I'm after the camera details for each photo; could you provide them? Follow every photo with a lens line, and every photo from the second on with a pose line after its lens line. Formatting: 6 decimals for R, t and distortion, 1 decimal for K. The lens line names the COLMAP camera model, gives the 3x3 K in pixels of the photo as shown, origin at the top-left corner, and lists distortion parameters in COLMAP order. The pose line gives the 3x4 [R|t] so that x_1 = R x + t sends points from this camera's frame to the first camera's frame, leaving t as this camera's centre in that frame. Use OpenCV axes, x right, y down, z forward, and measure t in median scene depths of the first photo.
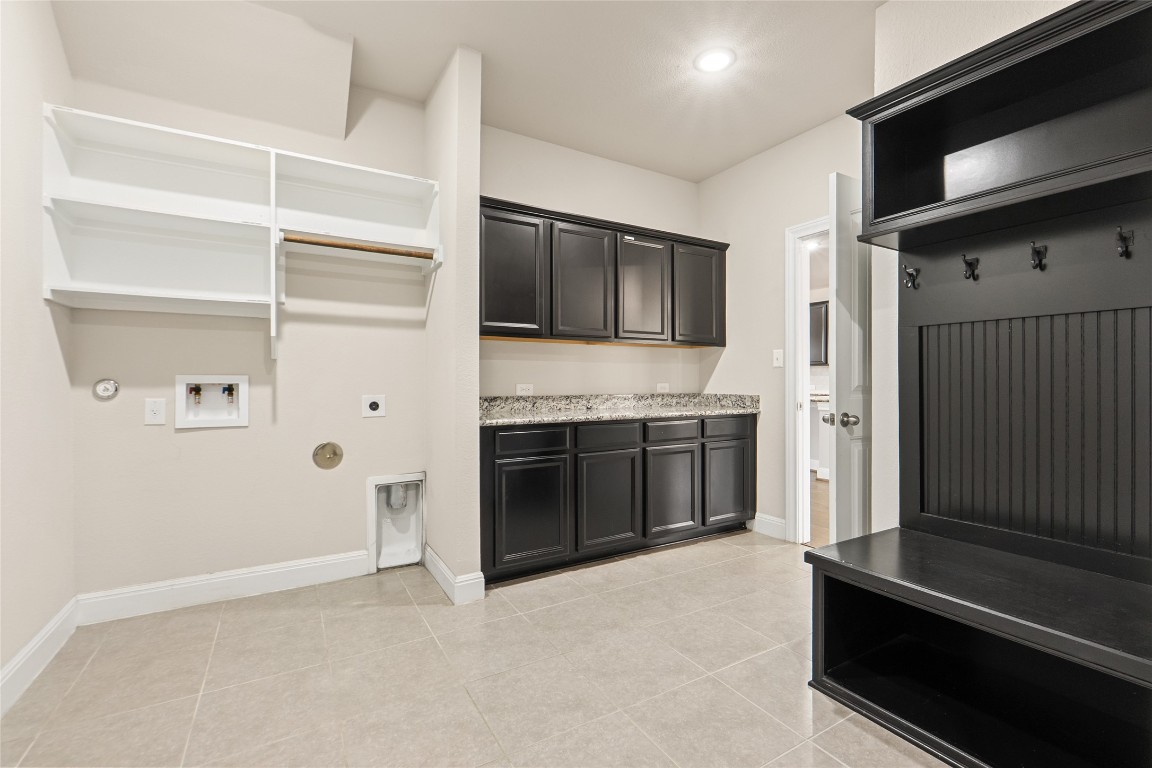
lens RADIAL K [[506.4, 0, 580.1], [0, 506.4, 380.7], [0, 0, 1]] dist [-0.002479, -0.000548]
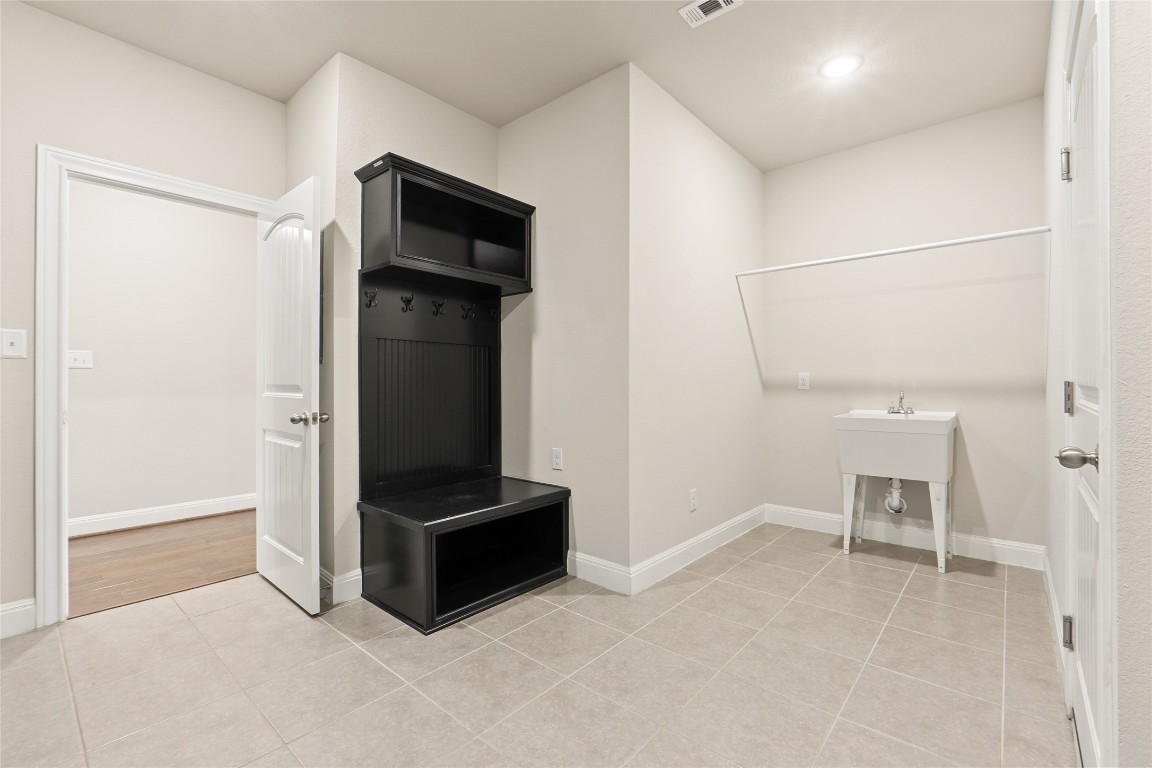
lens RADIAL K [[506.4, 0, 580.1], [0, 506.4, 380.7], [0, 0, 1]] dist [-0.002479, -0.000548]
pose [[-0.324621, 0.000696, 0.945844, -0.748993], [-0.003055, 0.999994, -0.001785, 0.000774], [-0.945839, -0.003469, -0.324617, 0.984915]]
